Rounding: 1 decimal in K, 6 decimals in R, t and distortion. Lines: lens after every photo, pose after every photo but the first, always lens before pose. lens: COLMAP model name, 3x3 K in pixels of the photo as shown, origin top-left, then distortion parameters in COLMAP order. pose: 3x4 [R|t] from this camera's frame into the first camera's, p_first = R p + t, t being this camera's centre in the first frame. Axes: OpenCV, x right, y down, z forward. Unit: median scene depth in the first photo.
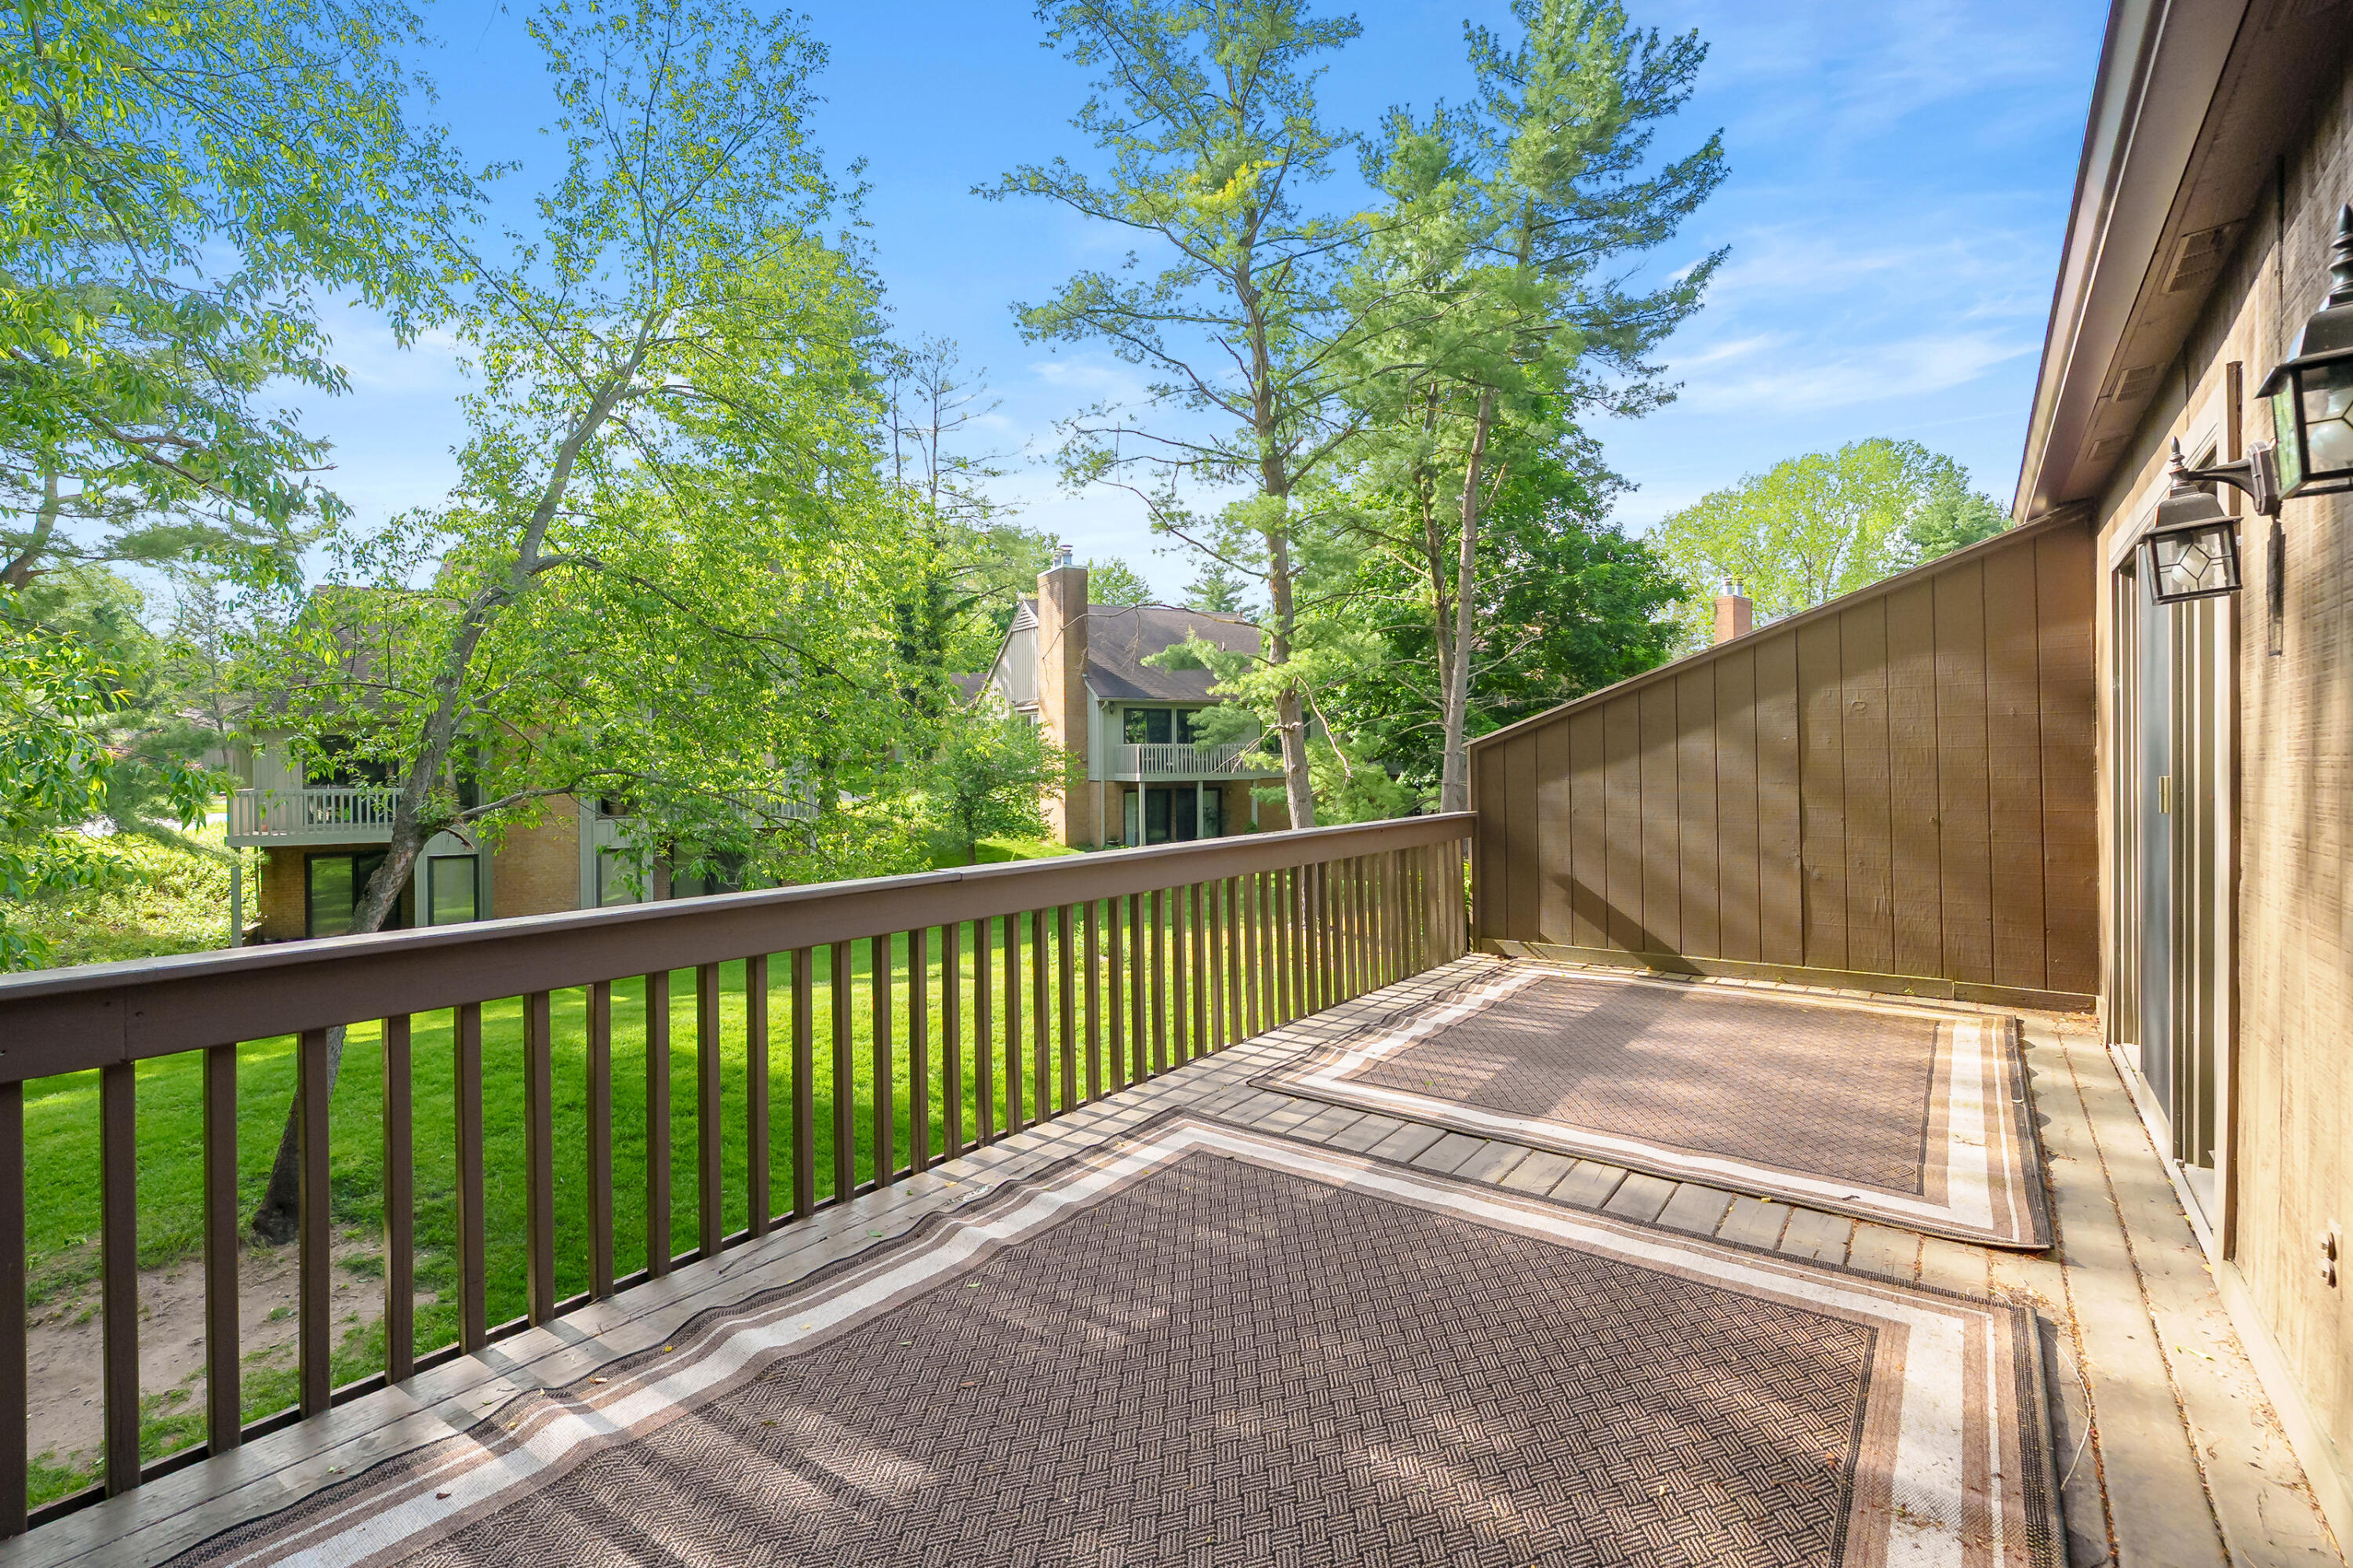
lens RADIAL K [[1070.3, 0, 1171.7], [0, 1070.3, 760.0], [0, 0, 1]] dist [-0.002545, 0.001003]
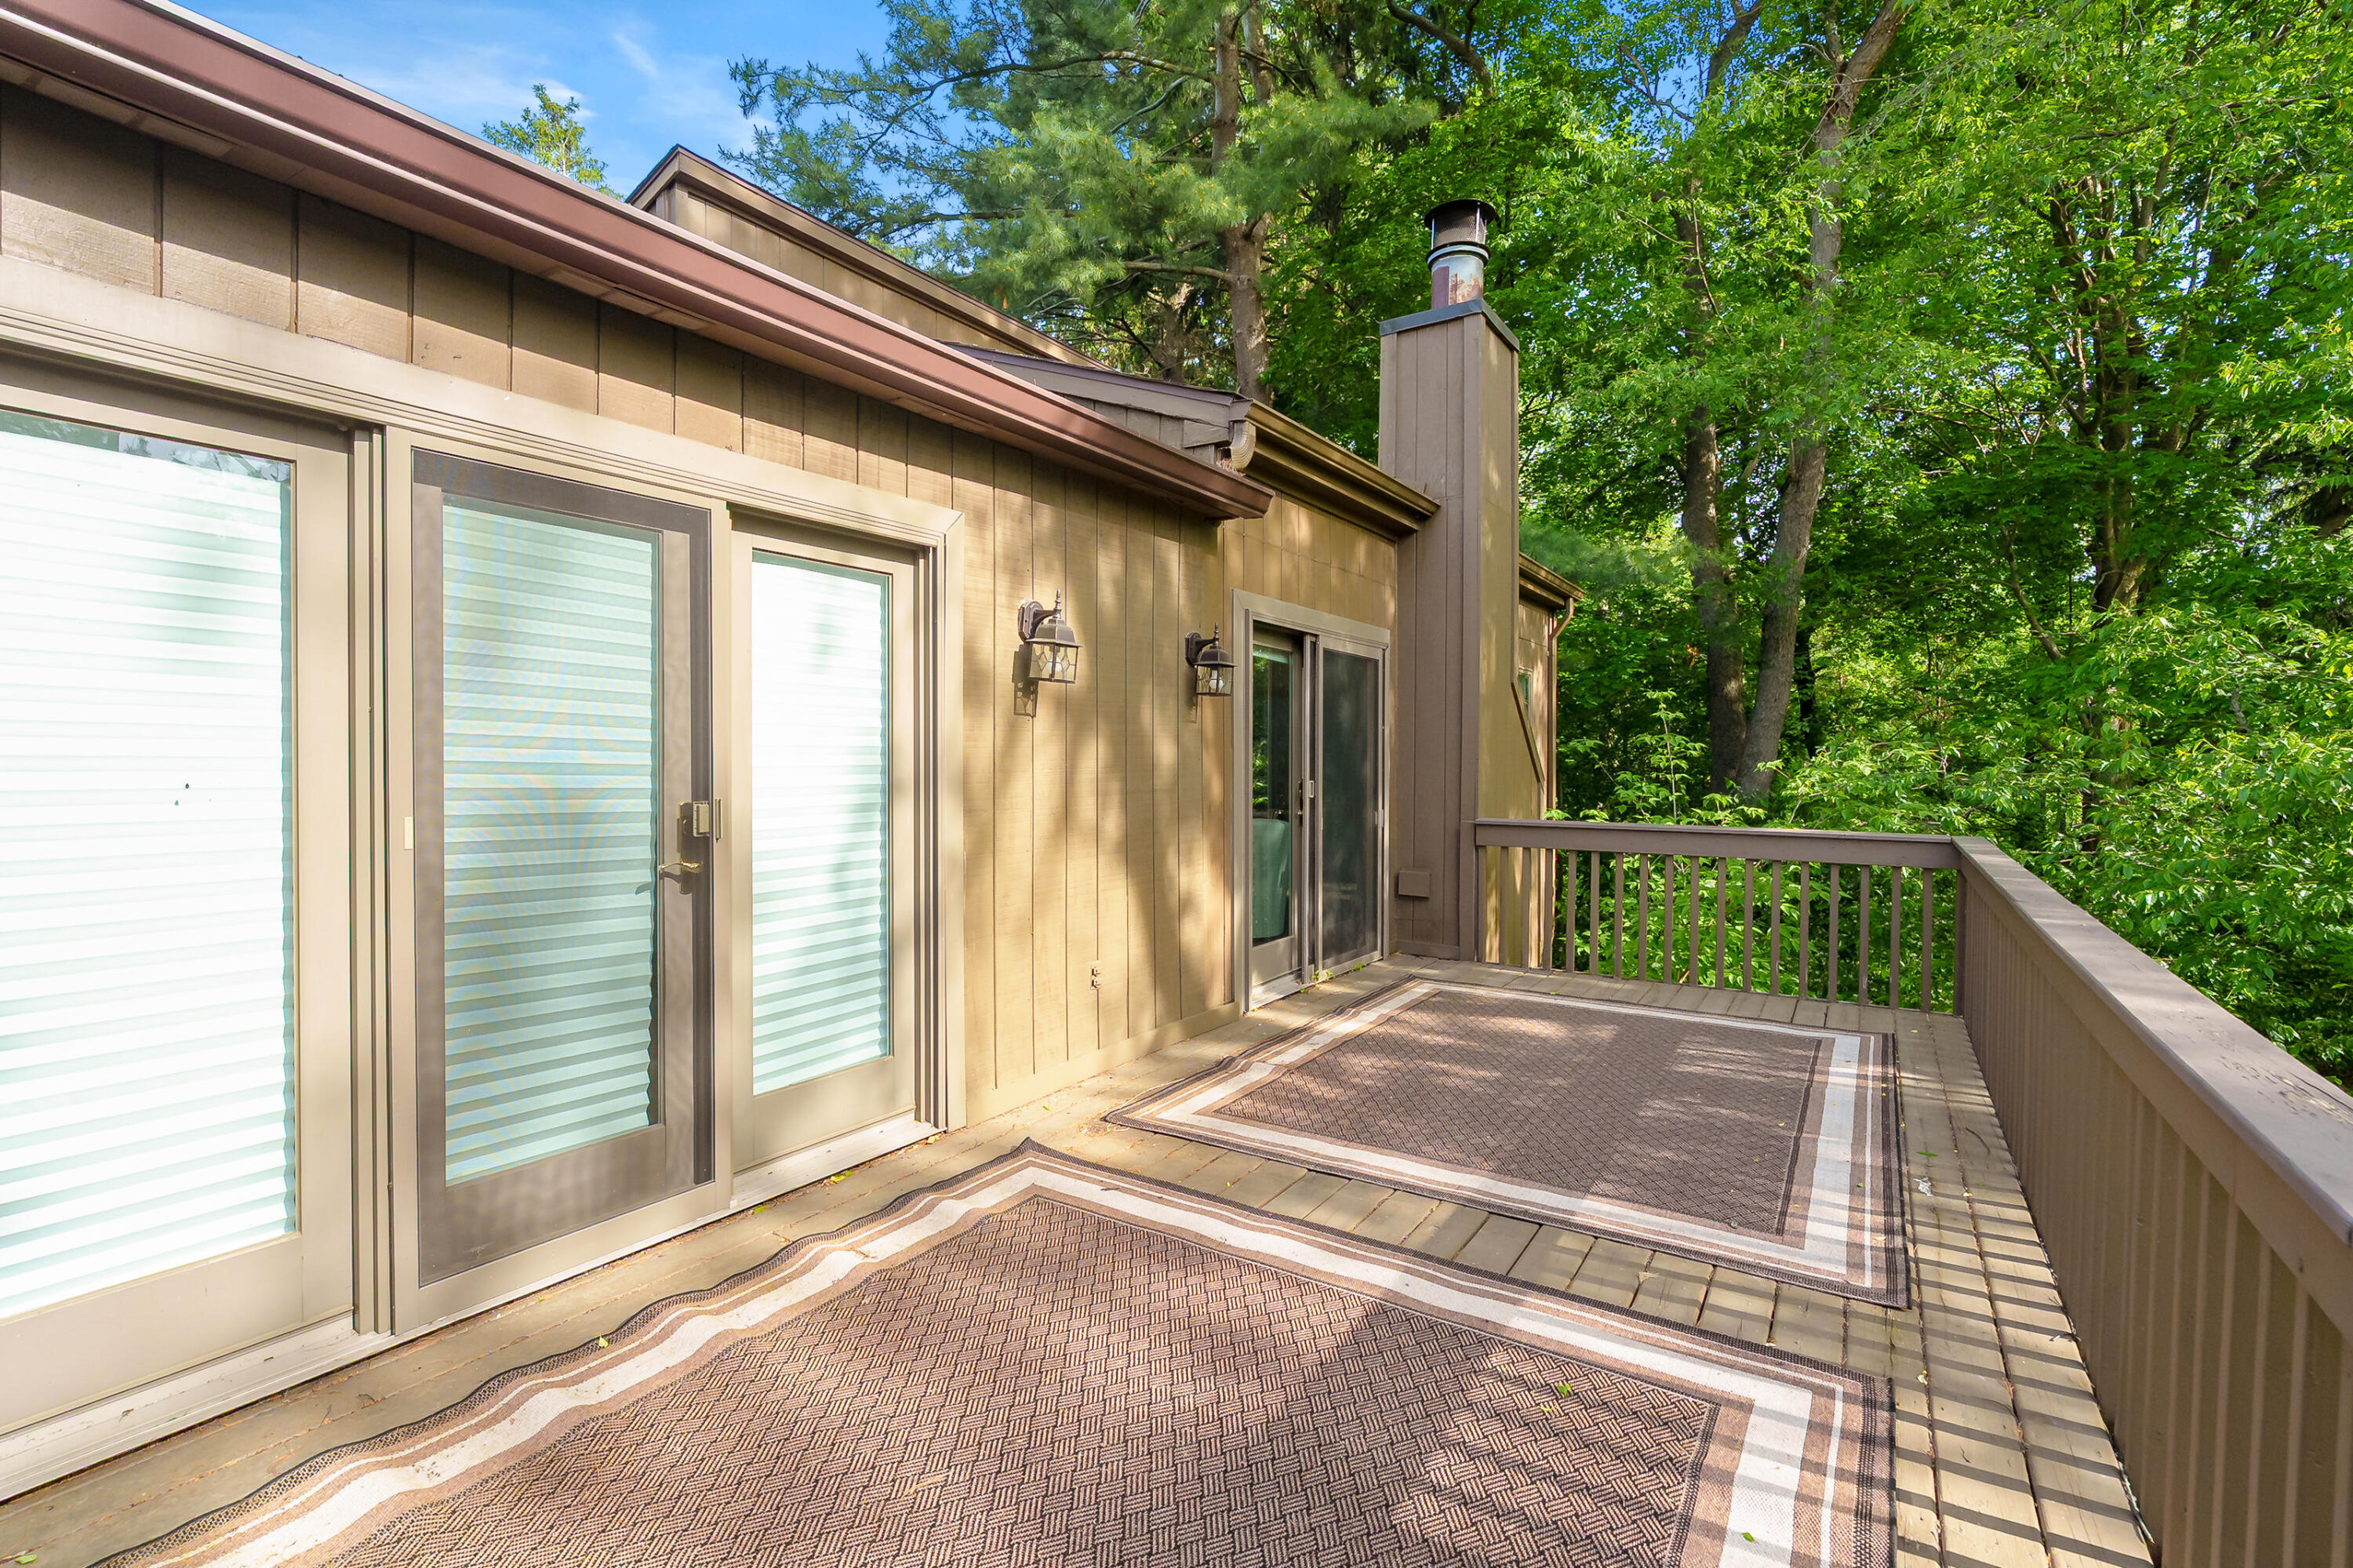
lens RADIAL K [[1070.3, 0, 1169.3], [0, 1070.3, 773.2], [0, 0, 1]] dist [-0.002545, 0.001003]
pose [[-0.998589, -0.002090, -0.053062, 0.193876], [-0.003039, 0.999837, 0.017816, -0.006481], [0.053016, 0.017952, -0.998432, 0.629234]]
